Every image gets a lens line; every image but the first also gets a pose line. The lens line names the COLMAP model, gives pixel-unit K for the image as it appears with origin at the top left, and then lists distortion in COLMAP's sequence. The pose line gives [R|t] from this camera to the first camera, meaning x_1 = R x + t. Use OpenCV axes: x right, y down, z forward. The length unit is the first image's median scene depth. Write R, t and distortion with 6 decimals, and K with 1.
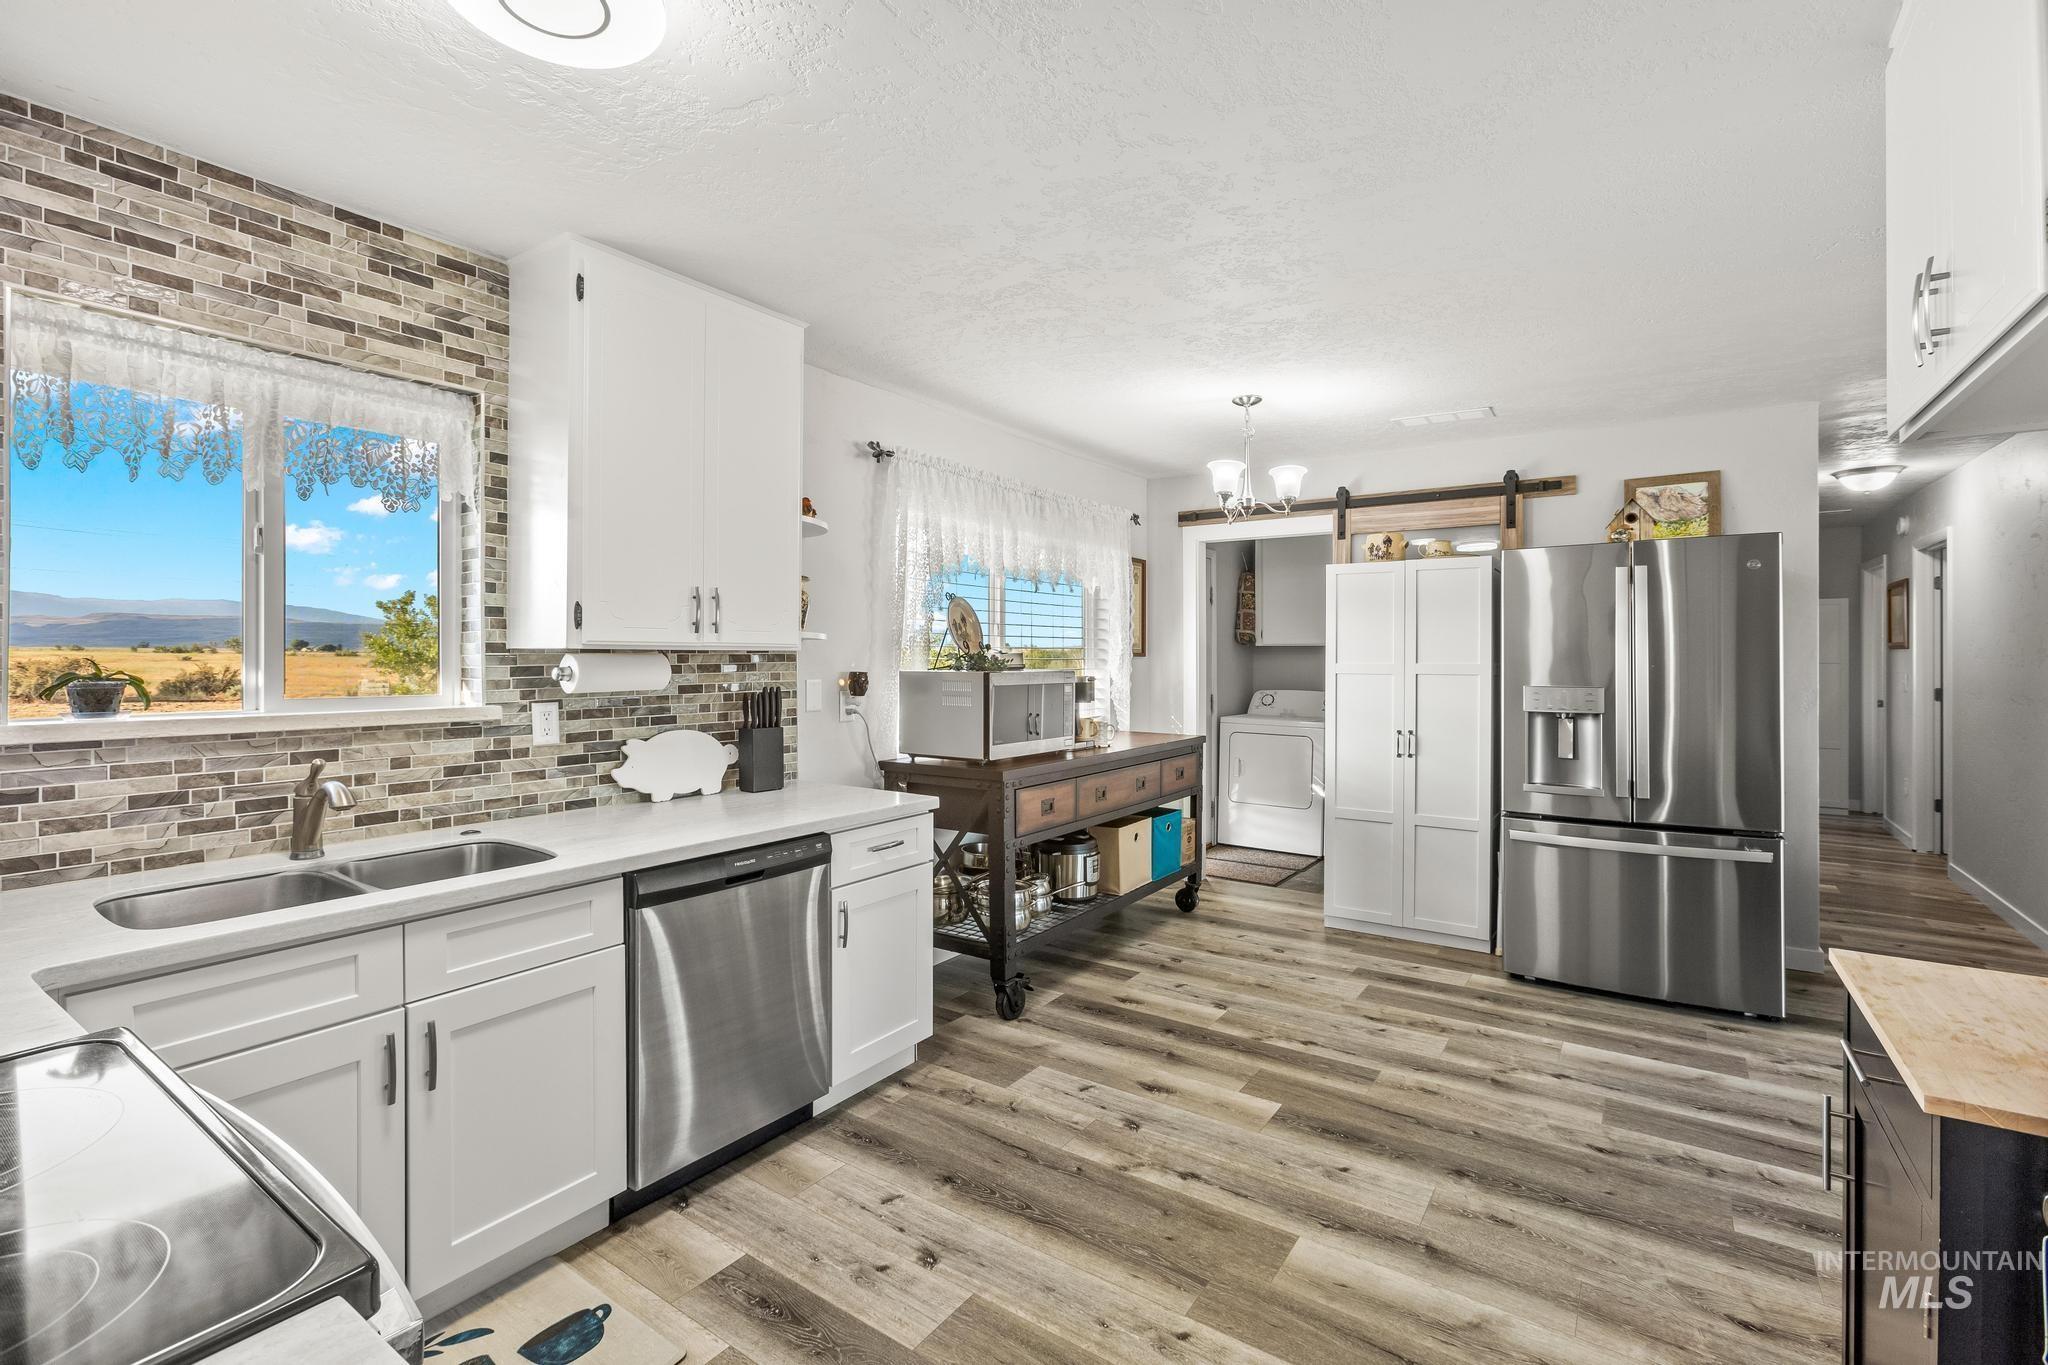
lens RADIAL K [[930.3, 0, 1021.6], [0, 930.3, 650.8], [0, 0, 1]] dist [0.002127, 0.002977]
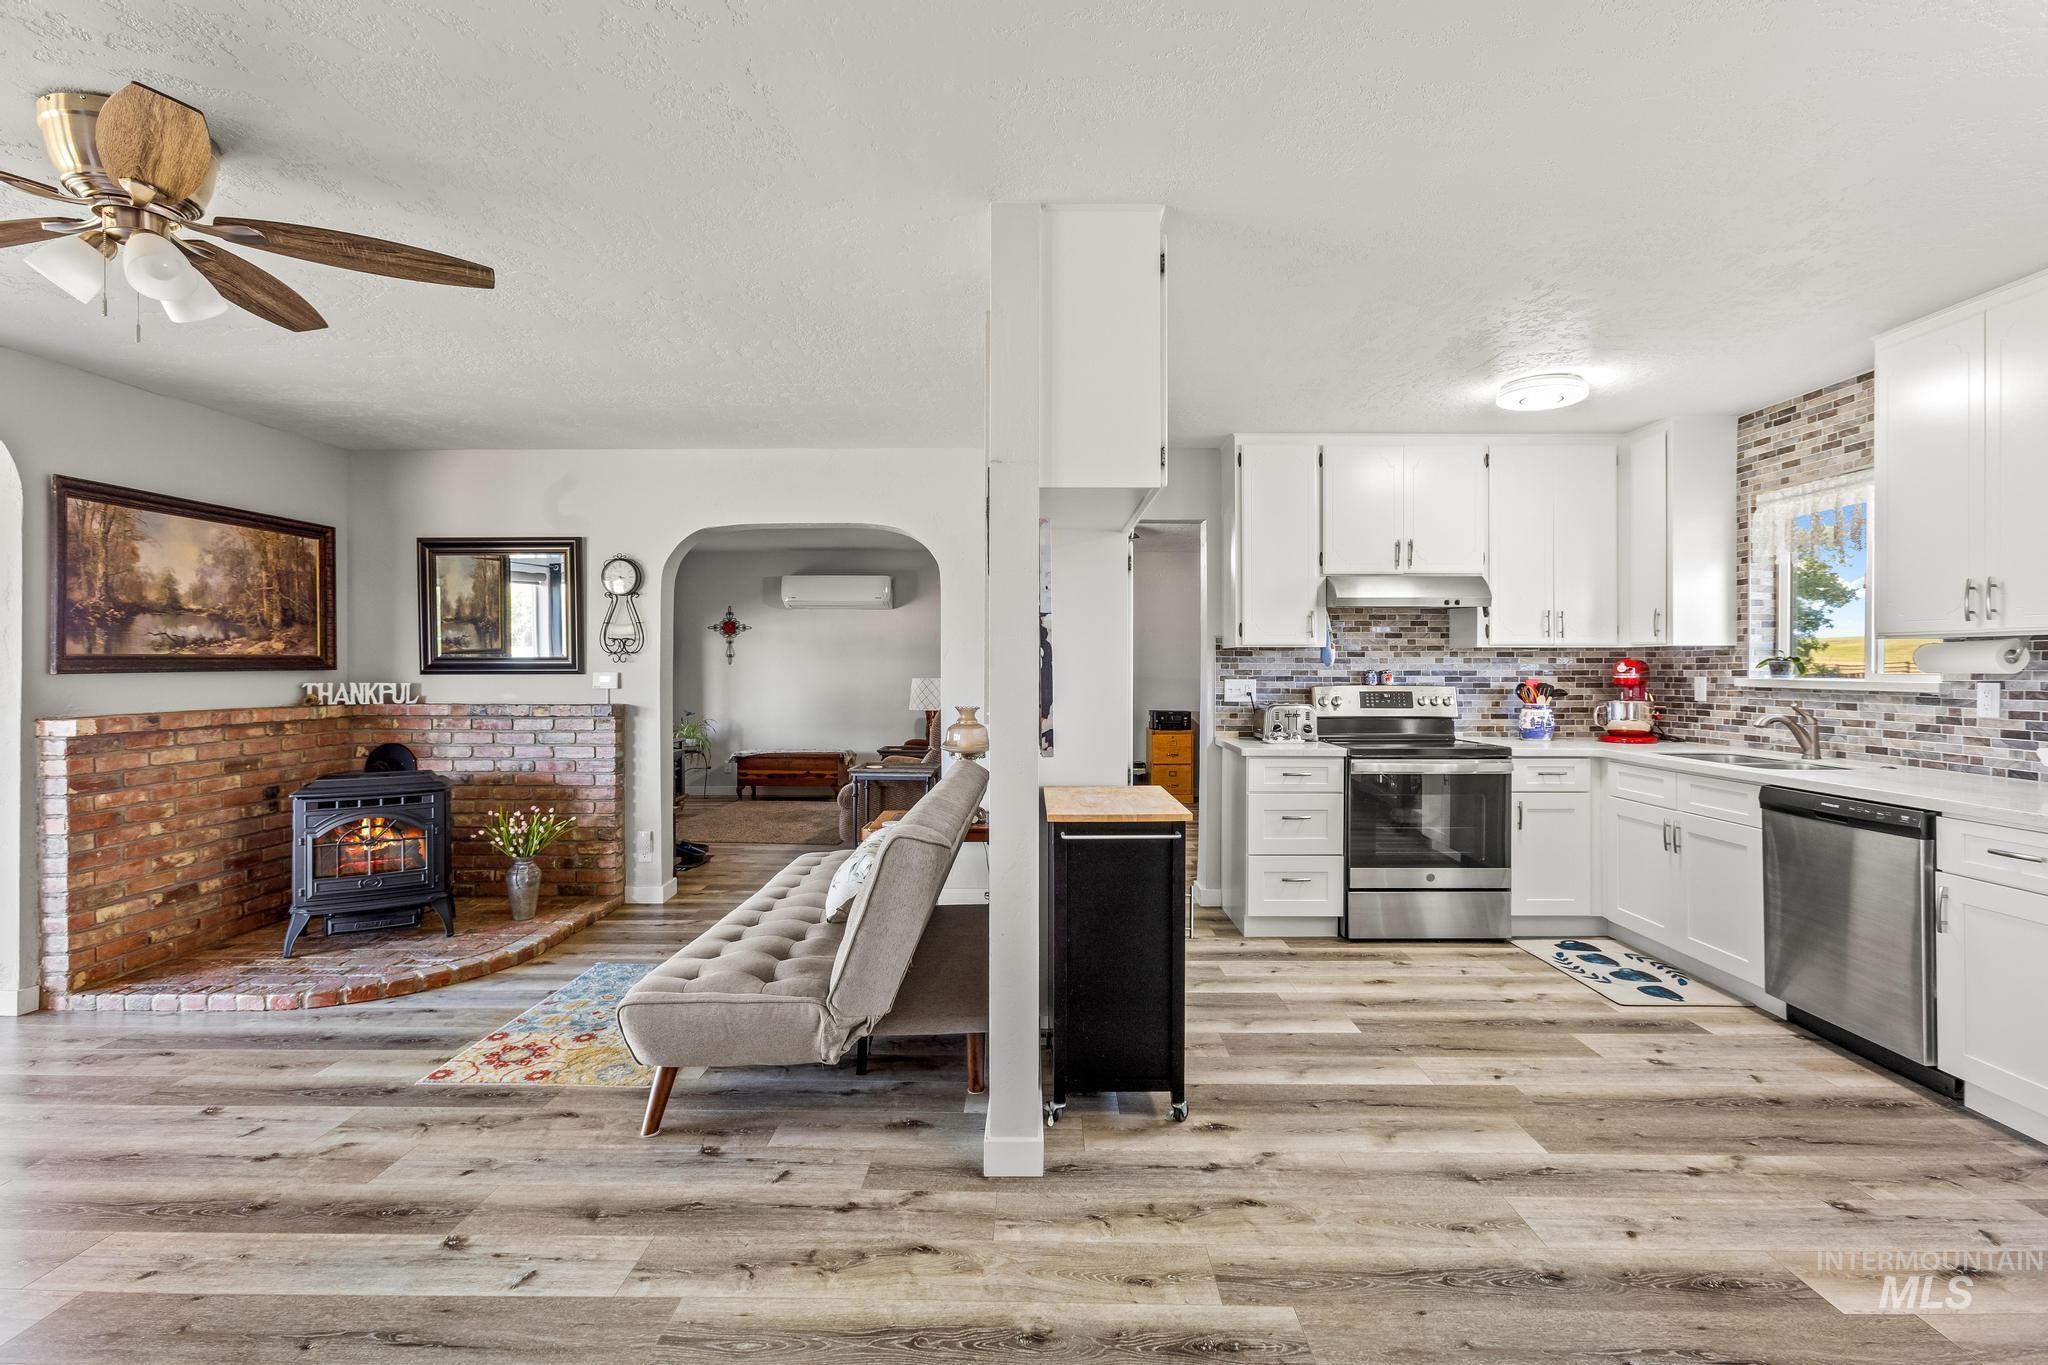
lens RADIAL K [[930.3, 0, 1019.1], [0, 930.3, 673.7], [0, 0, 1]] dist [0.002127, 0.002977]
pose [[-0.829988, 0.003215, -0.557773, 1.260868], [0.001434, 0.999992, 0.003630, 0.039267], [0.557780, 0.002213, -0.829986, 1.367189]]
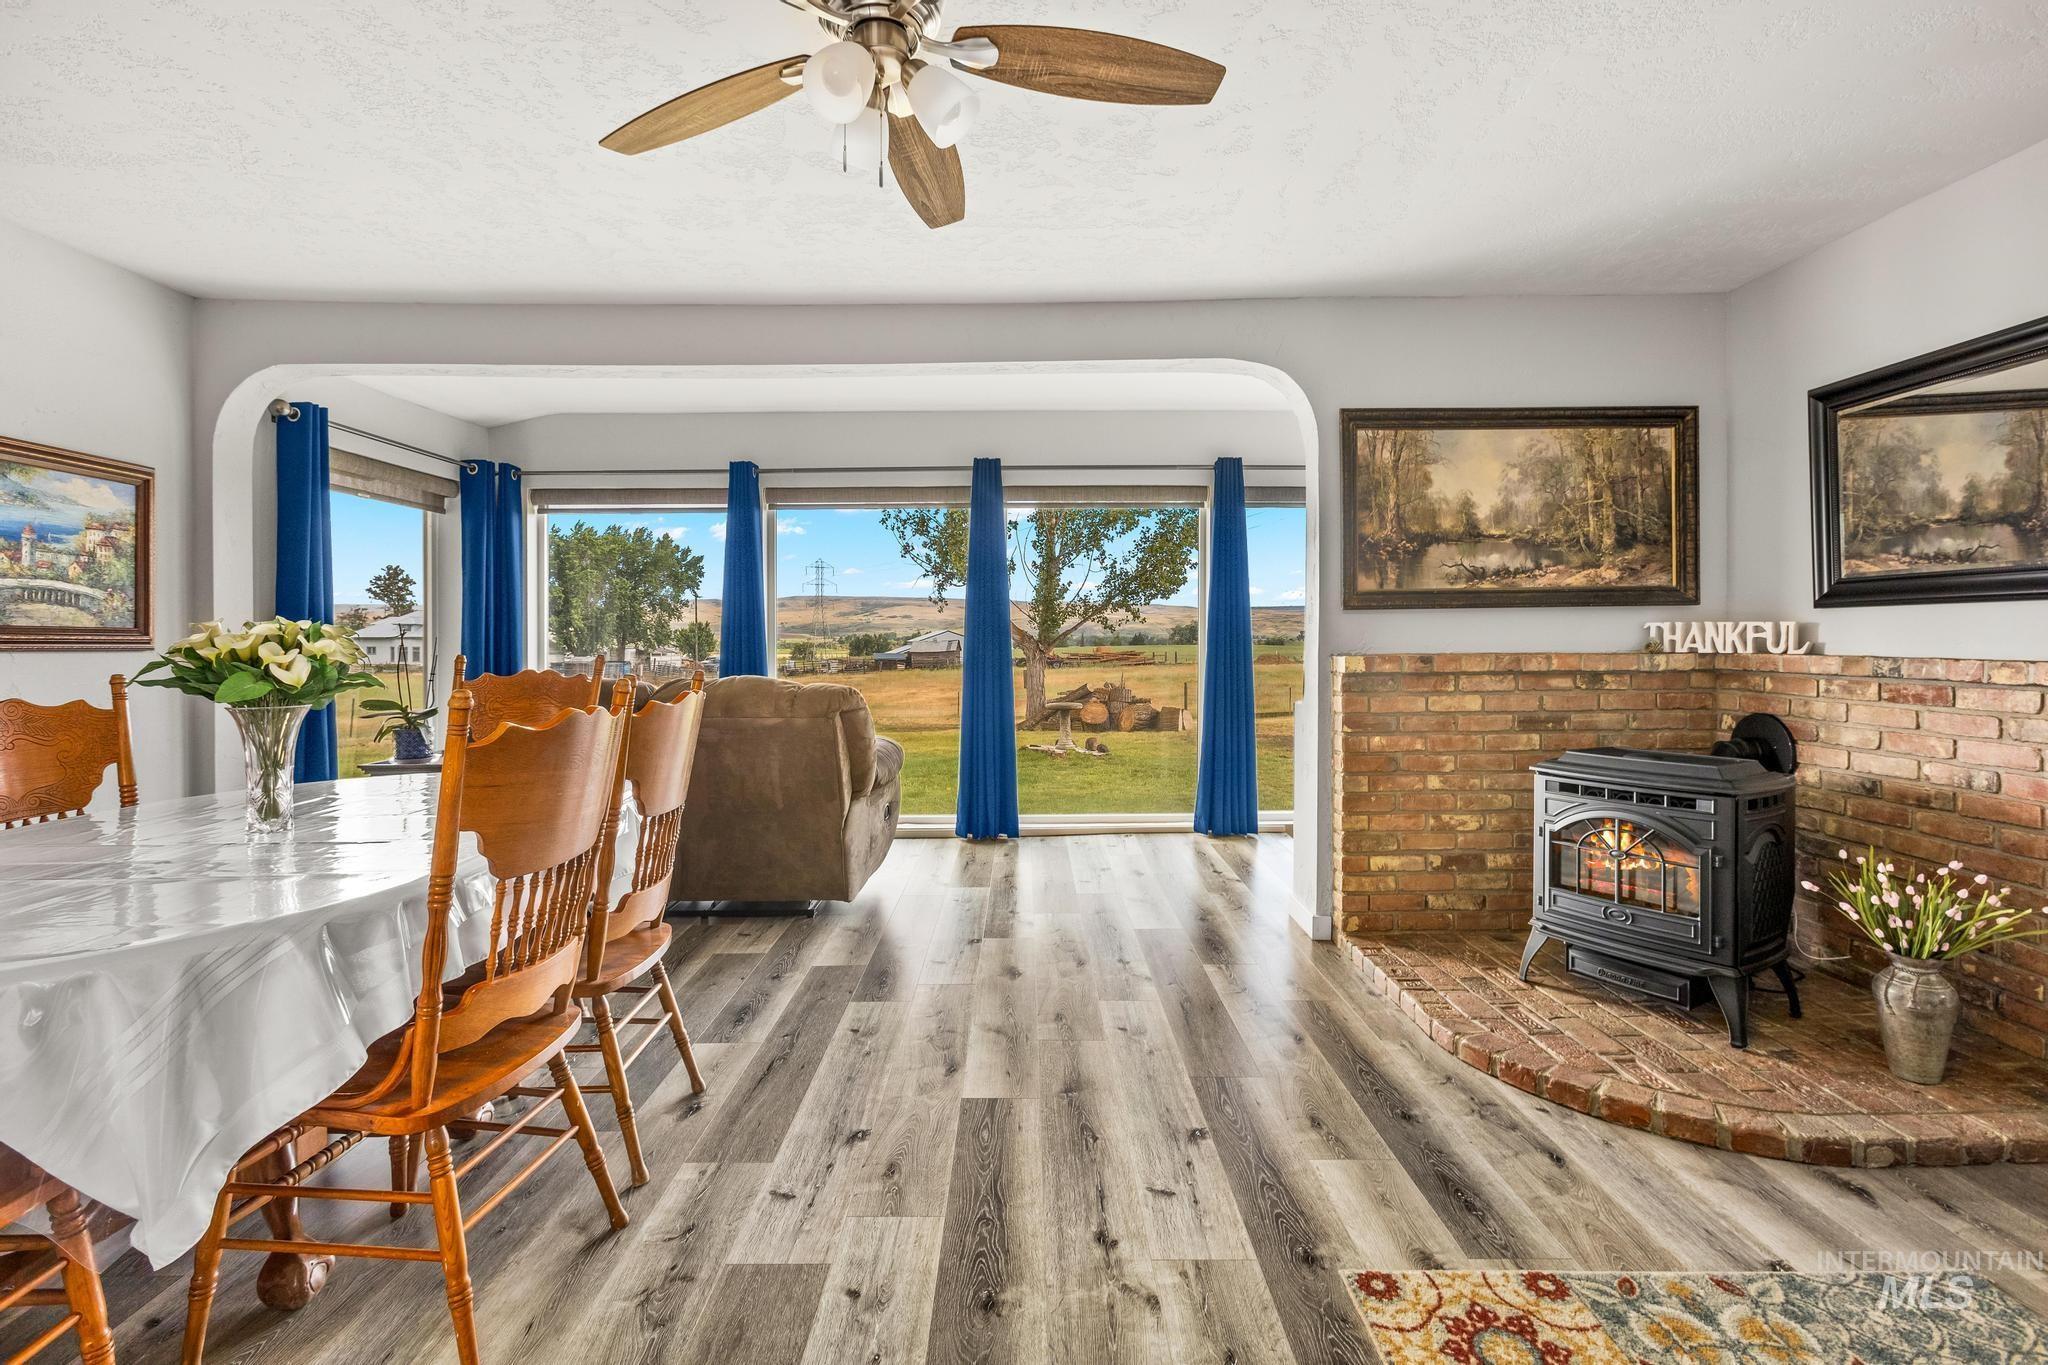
lens RADIAL K [[930.3, 0, 1040.6], [0, 930.3, 644.9], [0, 0, 1]] dist [0.002127, 0.002977]
pose [[-0.594088, -0.005705, 0.804380, 0.827234], [0.002578, 0.999956, 0.008996, 0.080861], [-0.804396, 0.007418, -0.594047, 0.585068]]
